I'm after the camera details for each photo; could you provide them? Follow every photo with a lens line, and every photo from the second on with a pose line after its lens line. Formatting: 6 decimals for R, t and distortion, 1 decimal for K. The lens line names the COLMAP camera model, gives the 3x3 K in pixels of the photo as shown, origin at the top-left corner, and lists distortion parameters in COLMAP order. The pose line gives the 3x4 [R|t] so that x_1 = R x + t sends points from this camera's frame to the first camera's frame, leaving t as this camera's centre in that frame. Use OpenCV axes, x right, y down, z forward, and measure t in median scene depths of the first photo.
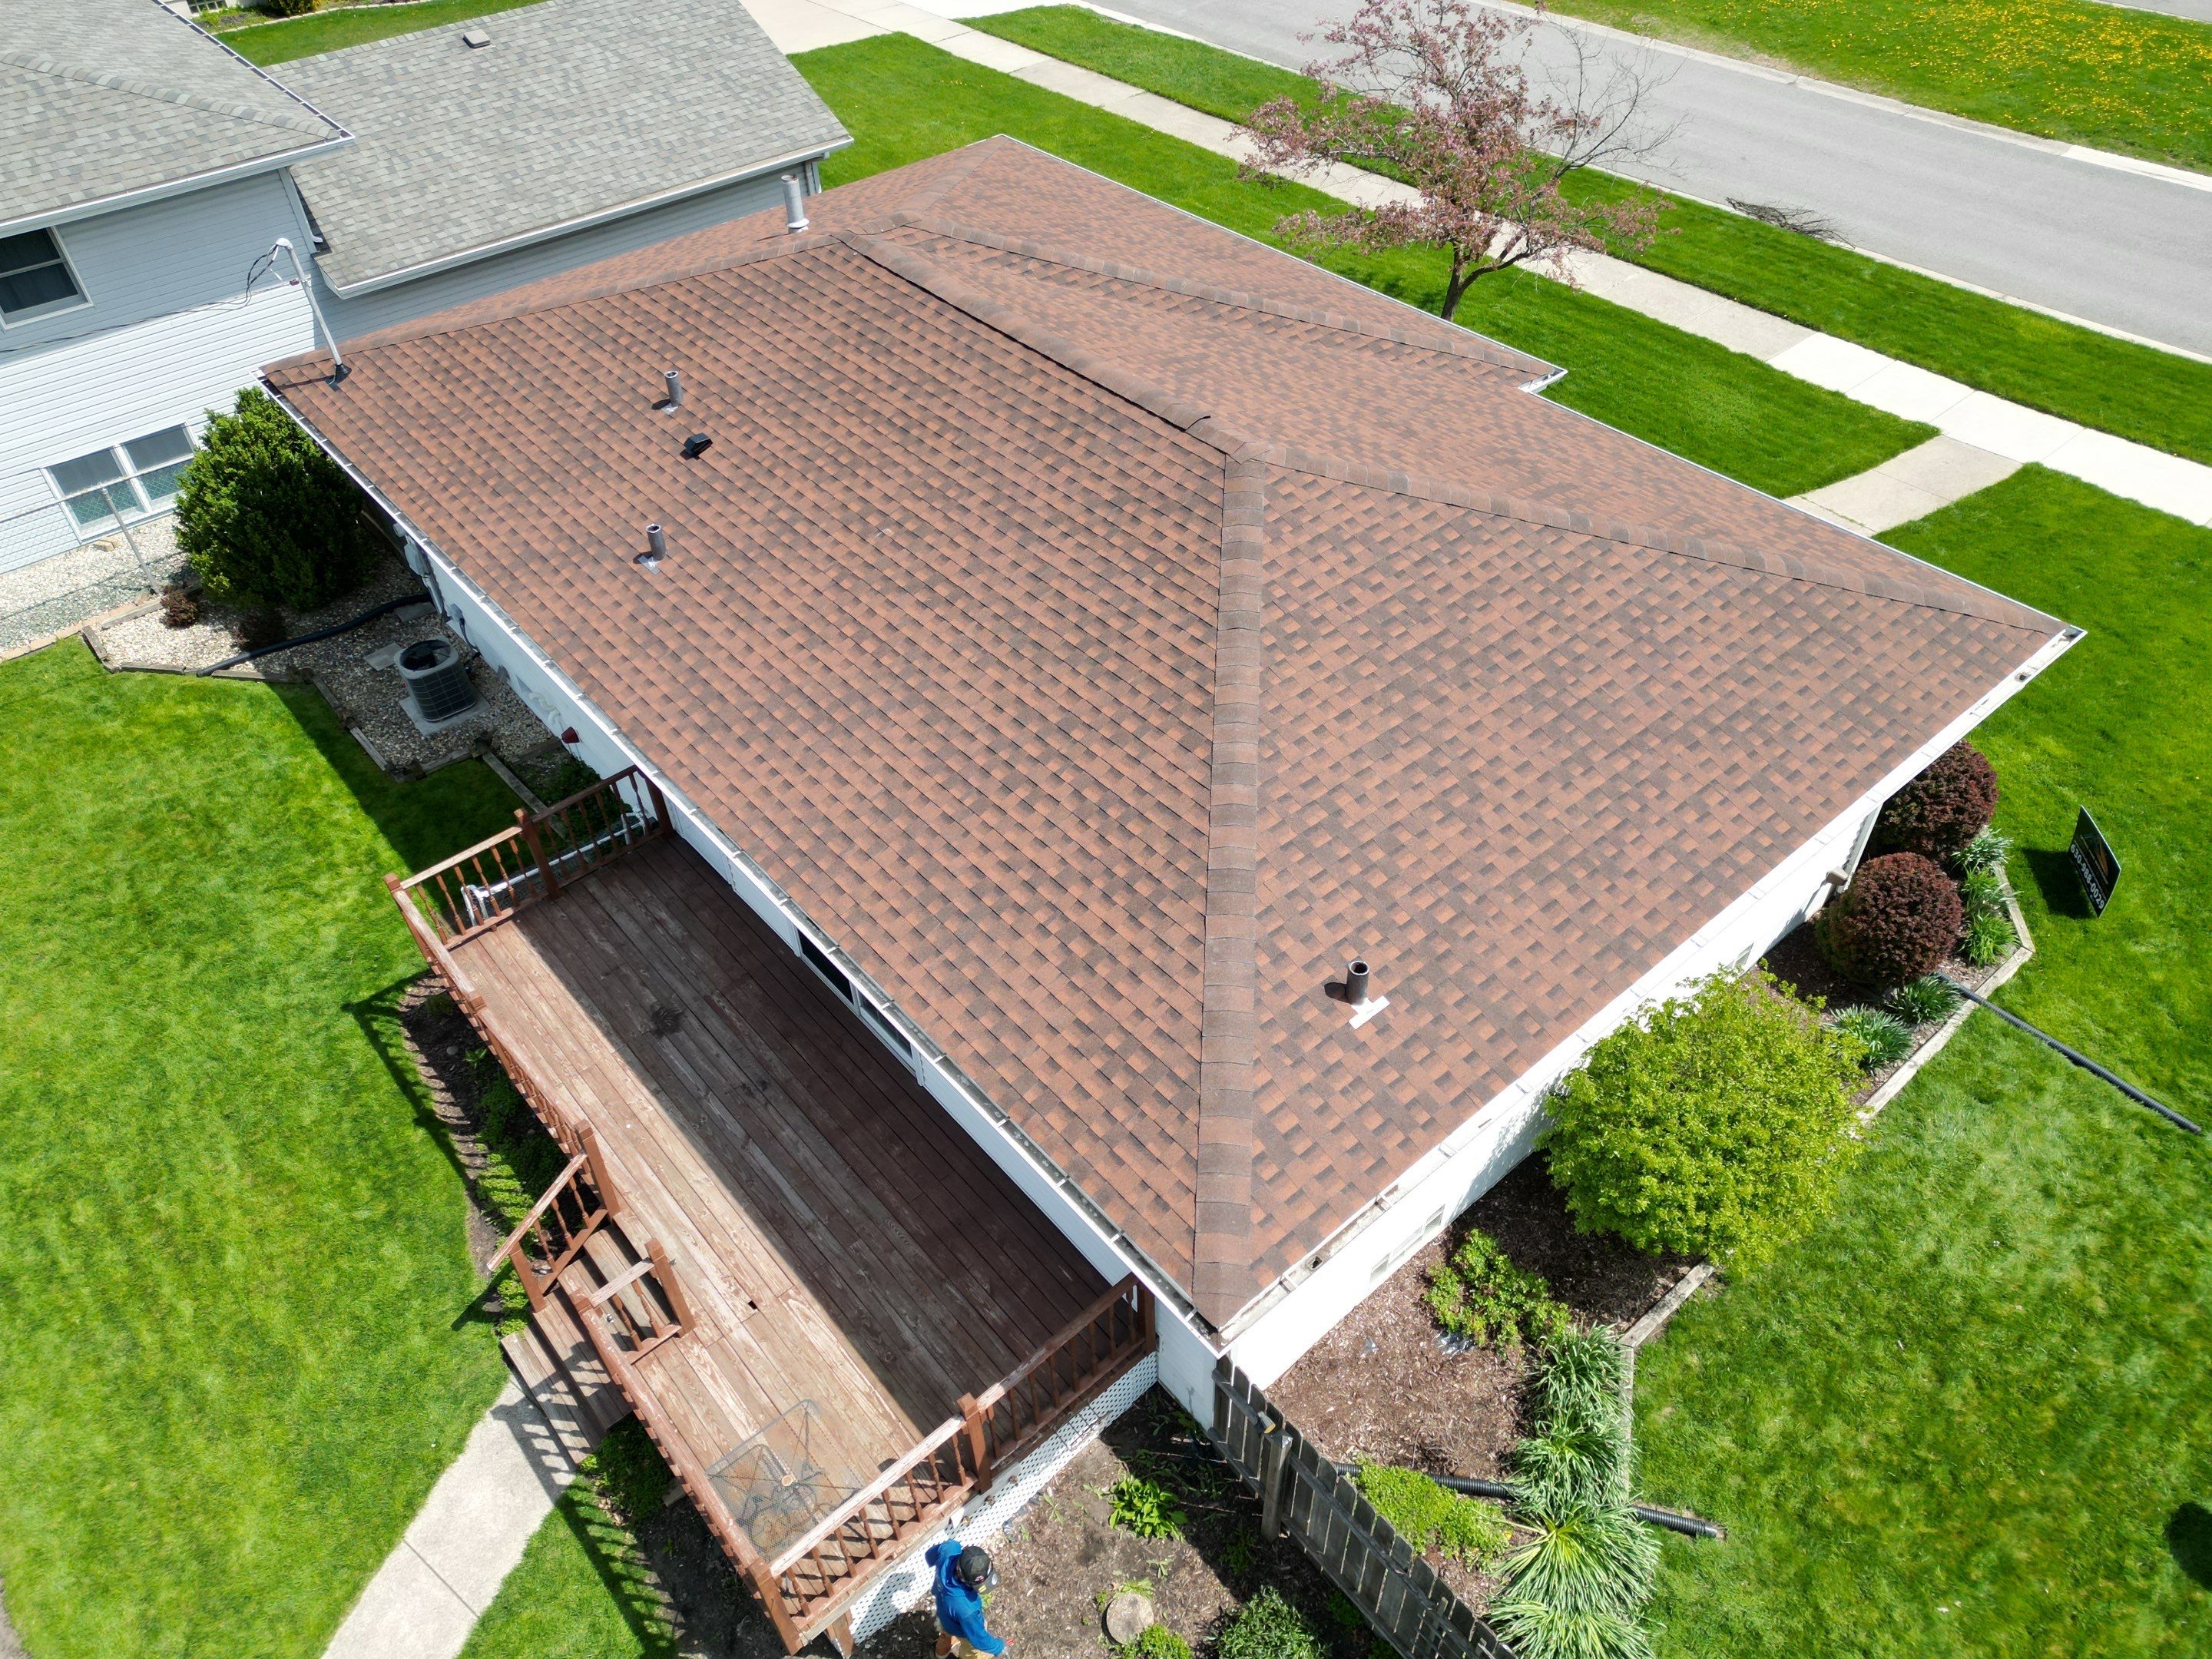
lens RADIAL K [[1560.2, 0, 1086.9], [0, 1560.2, 829.2], [0, 0, 1]] dist [0.033617, -0.023854]
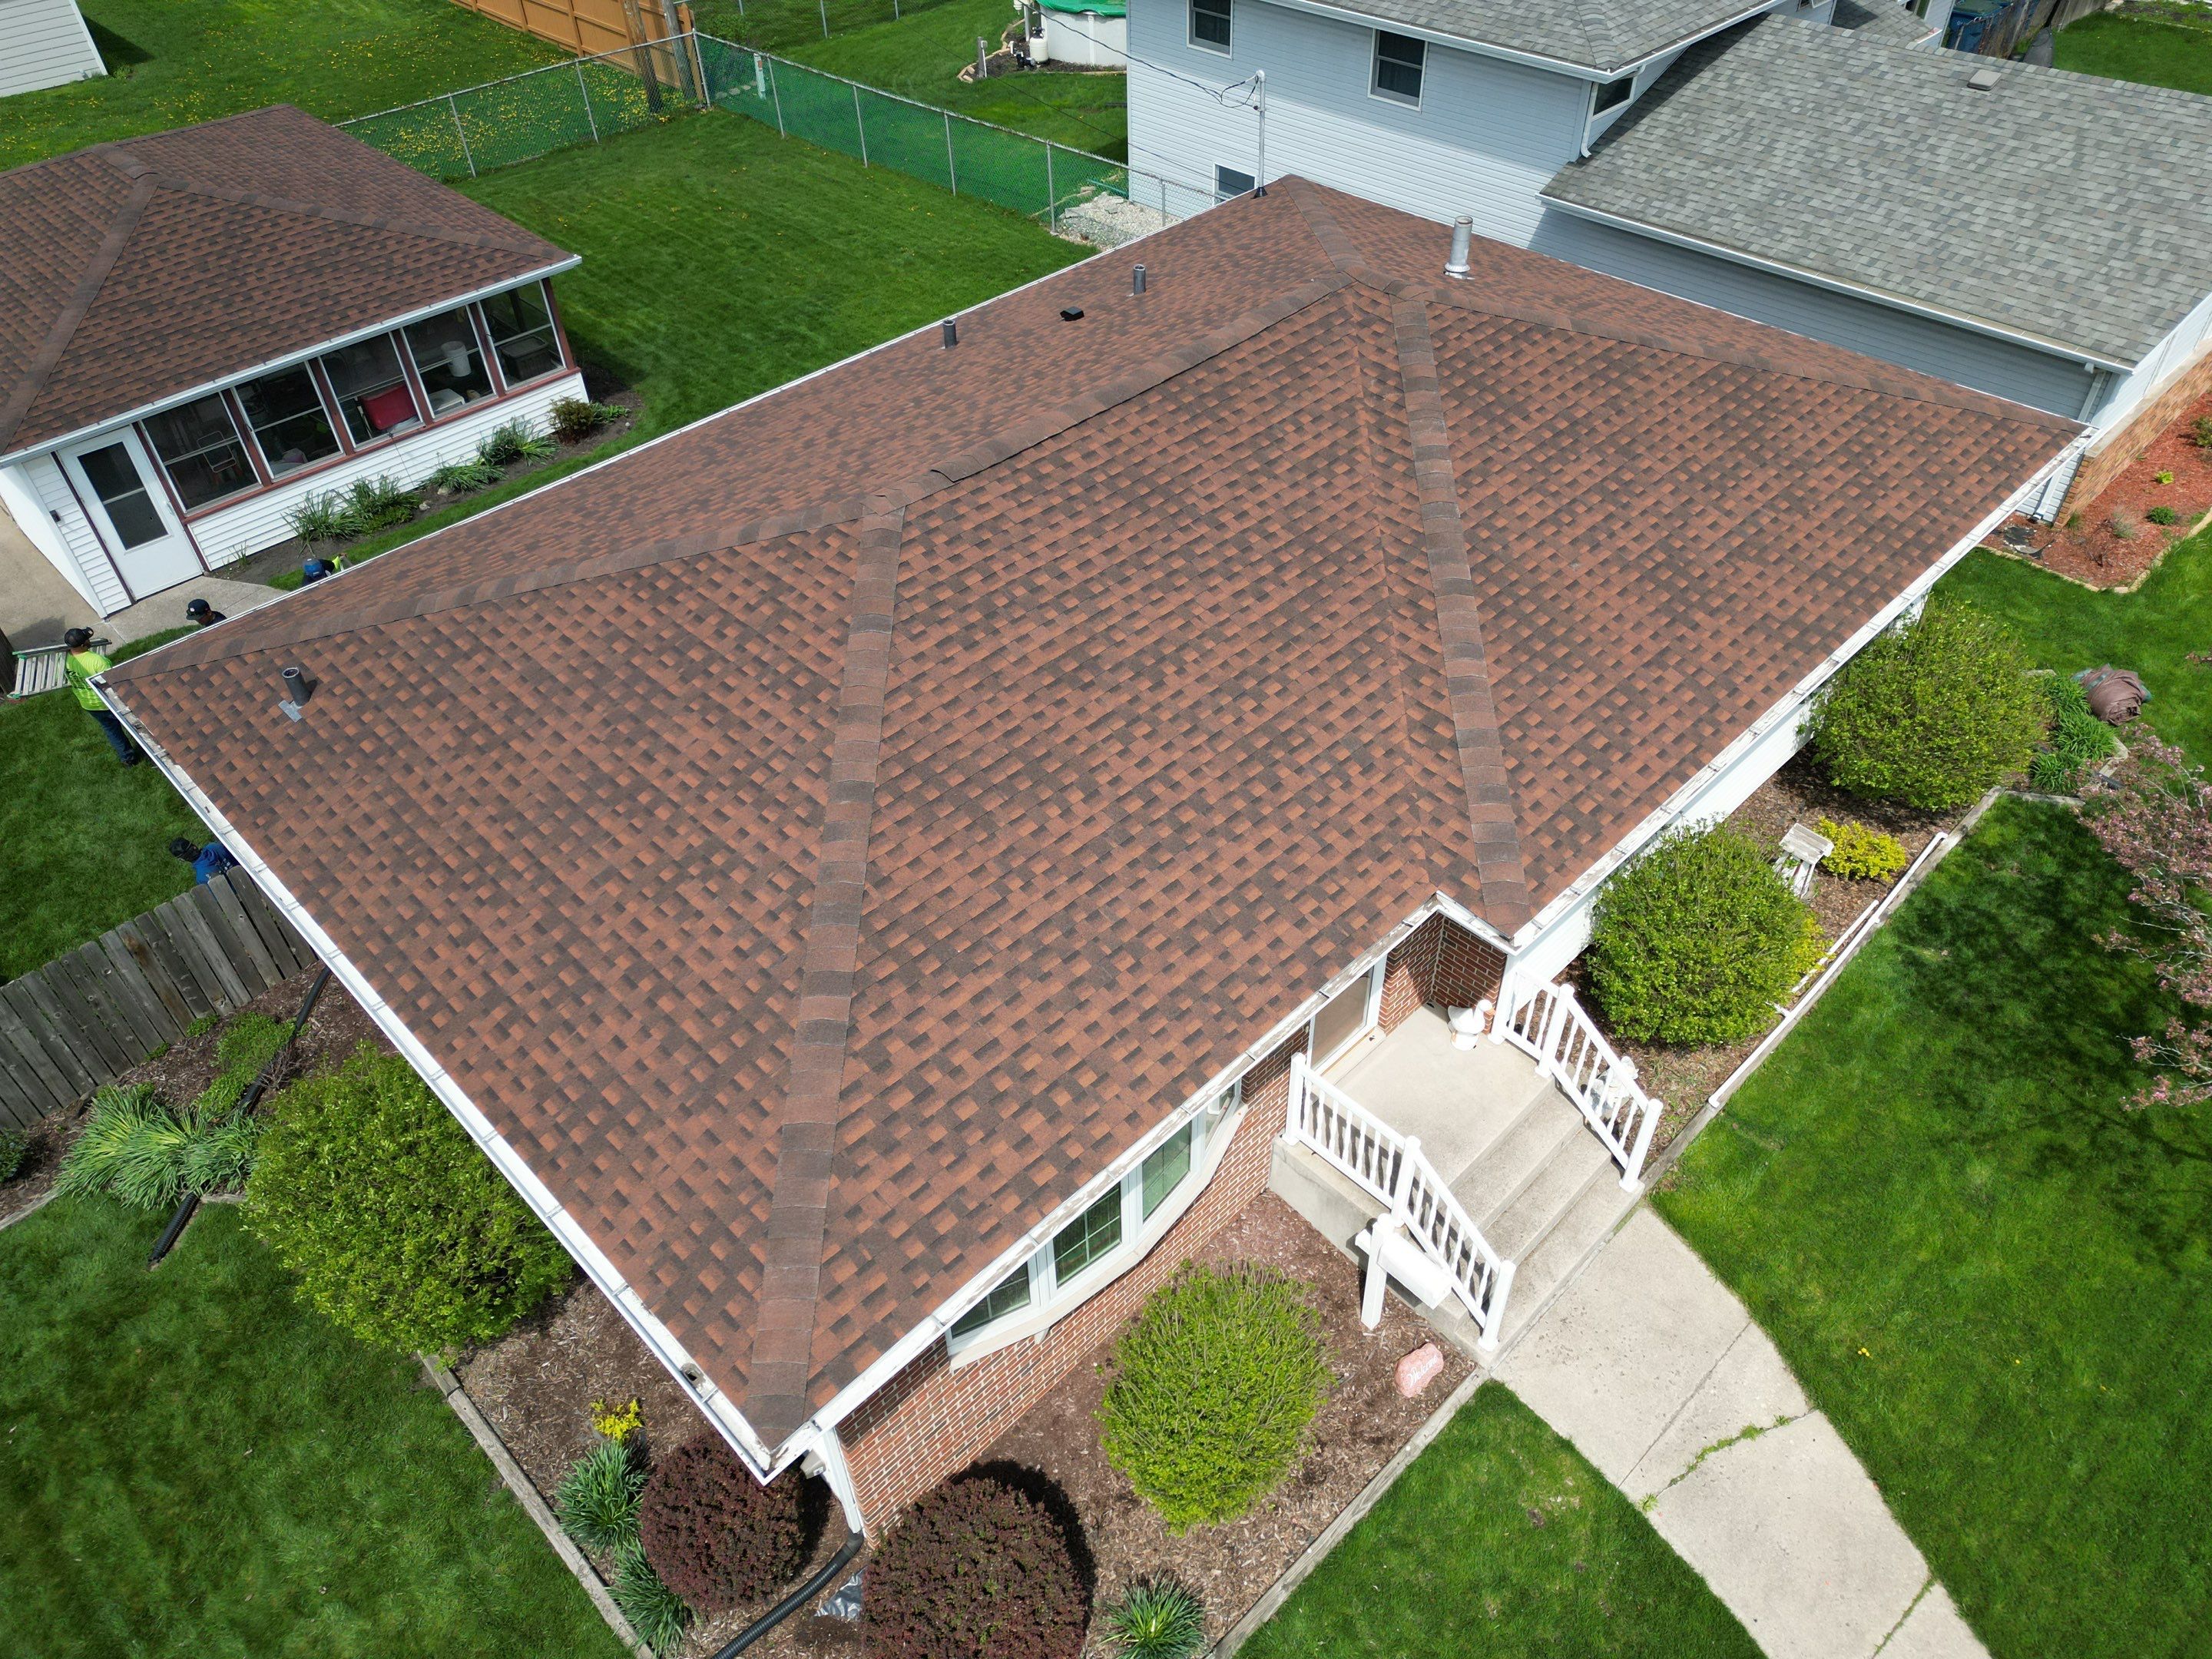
lens RADIAL K [[1560.2, 0, 1086.9], [0, 1560.2, 829.2], [0, 0, 1]] dist [0.033617, -0.023854]
pose [[0.072569, 0.691074, -0.719131, 1.142012], [-0.660705, 0.573439, 0.484393, -0.819302], [0.747129, 0.439982, 0.498211, 0.851548]]
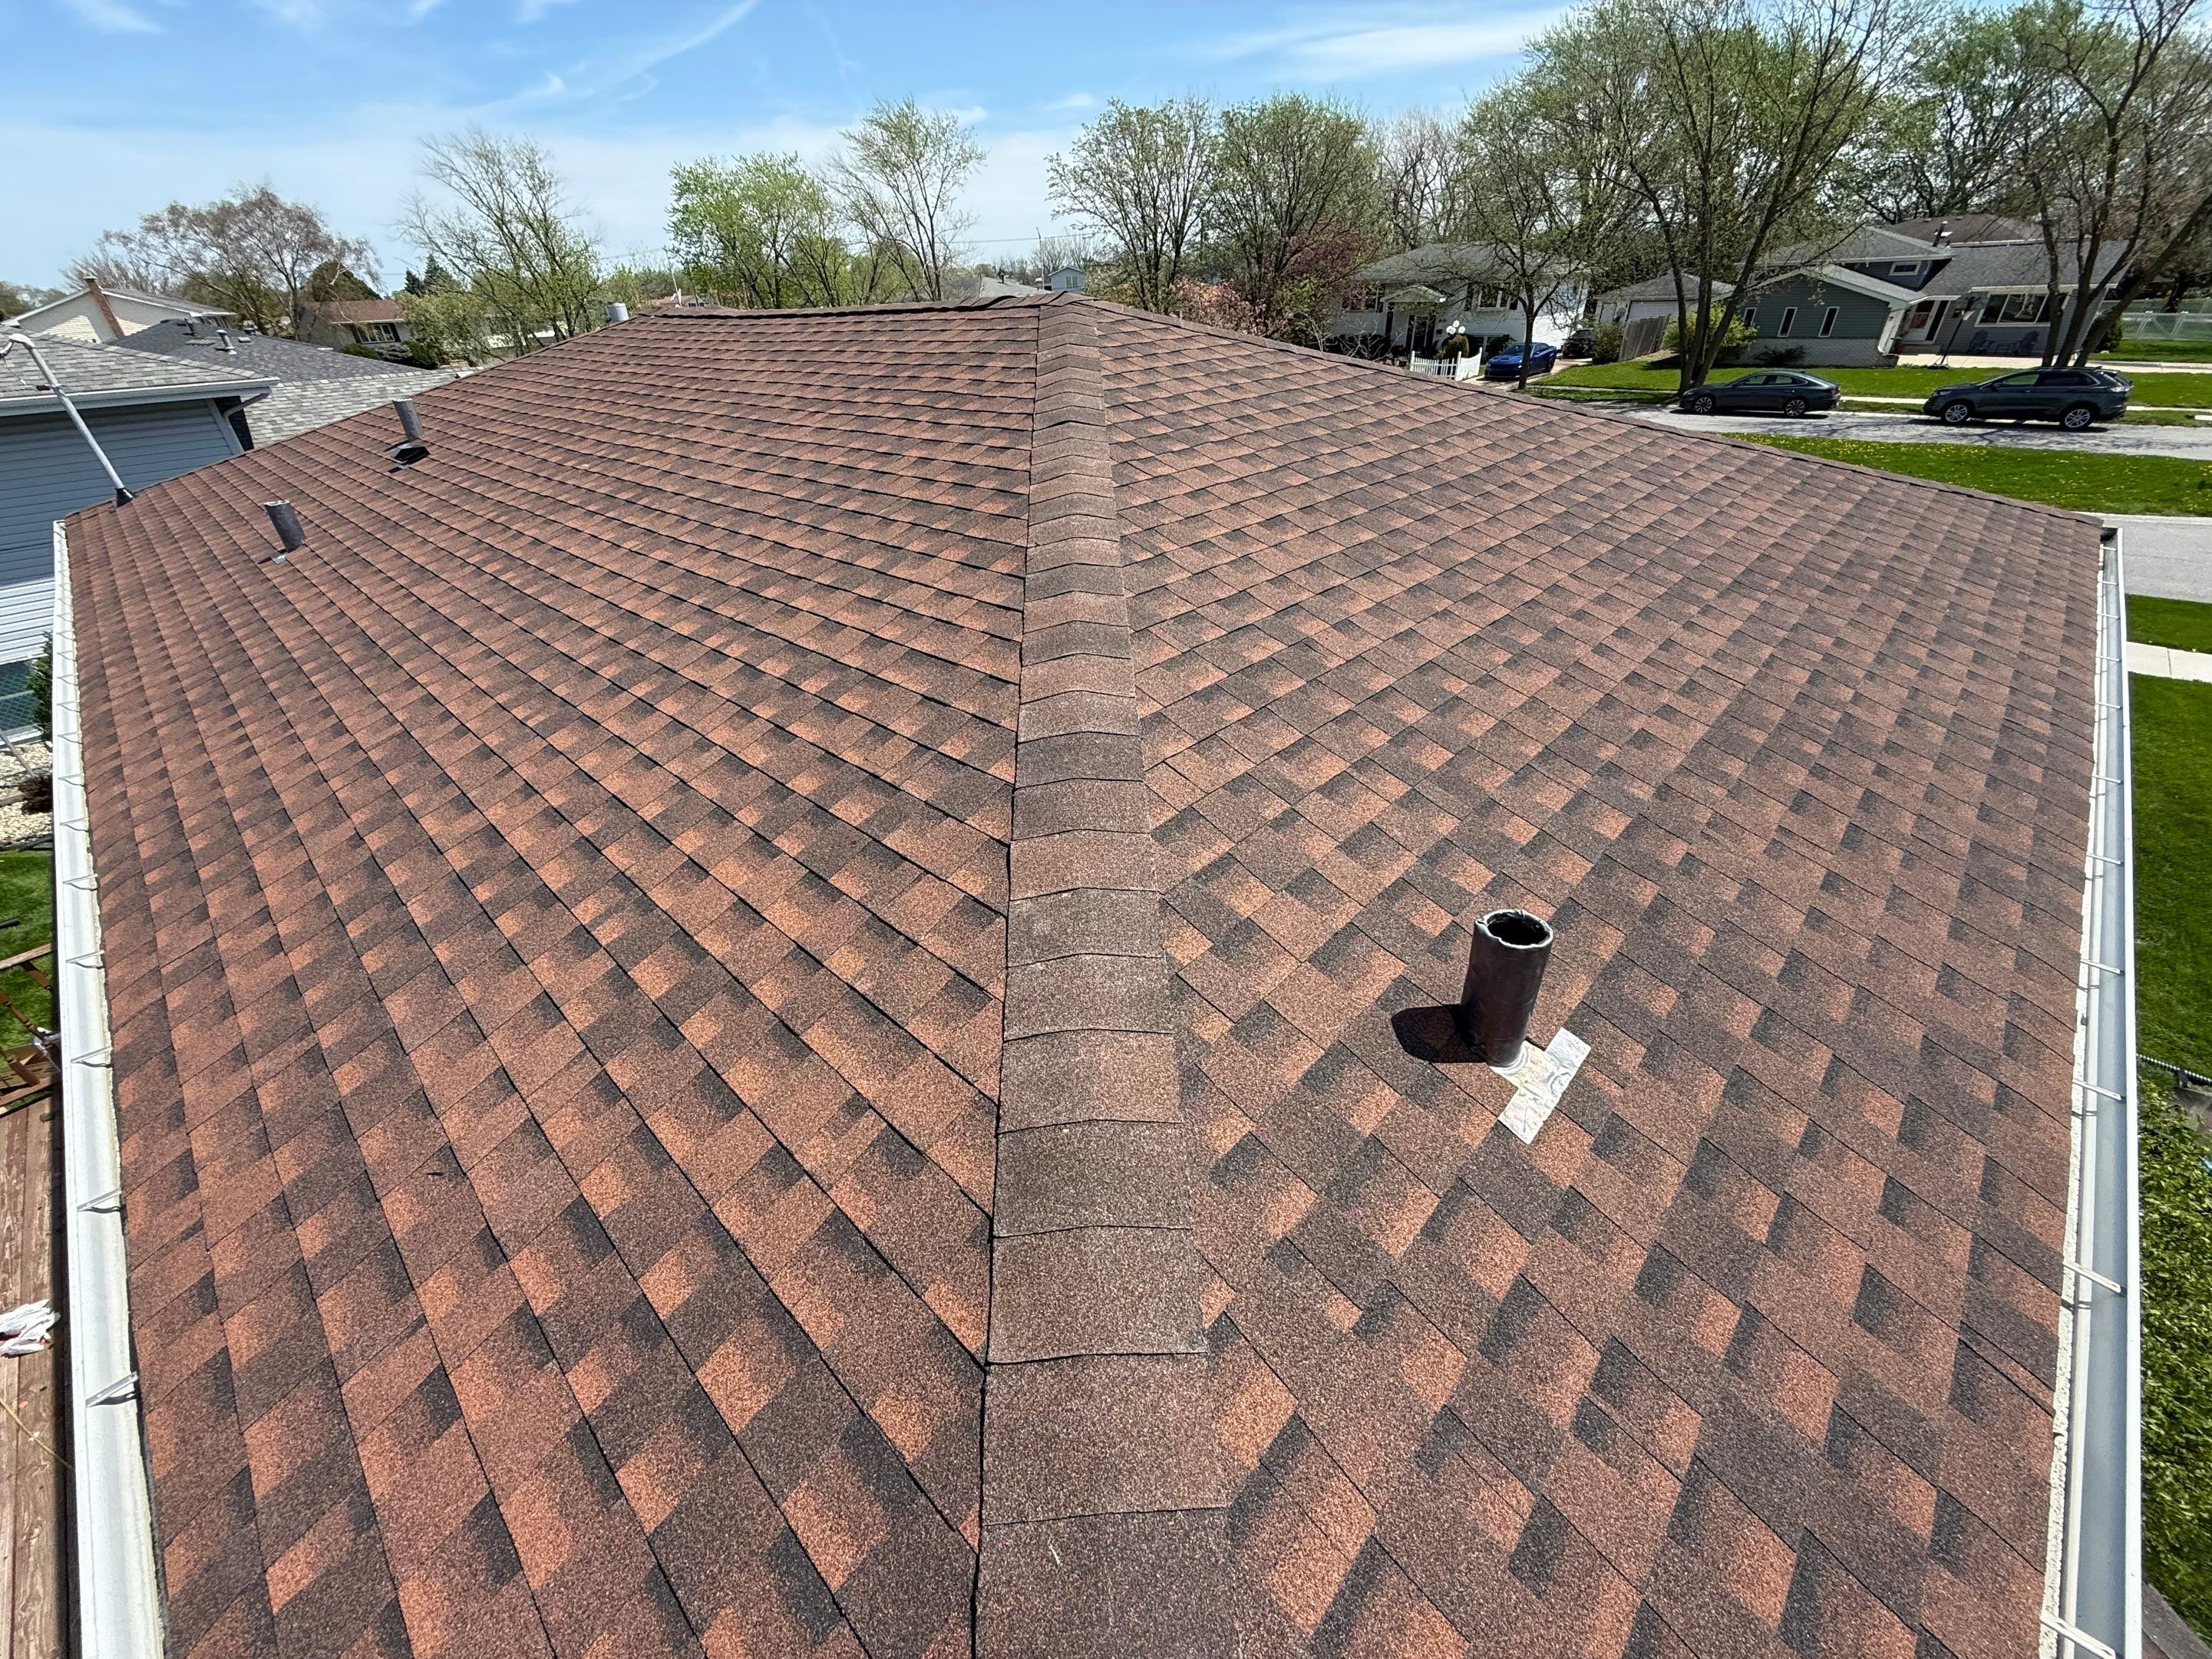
lens RADIAL K [[891.4, 0, 1106.0], [0, 891.4, 829.5], [0, 0, 1]] dist [-0.002263, -0.000225]
pose [[0.993102, -0.065710, 0.097113, 0.076702], [0.083558, 0.977639, -0.192978, 0.090721], [-0.082261, 0.199761, 0.976385, 0.788208]]
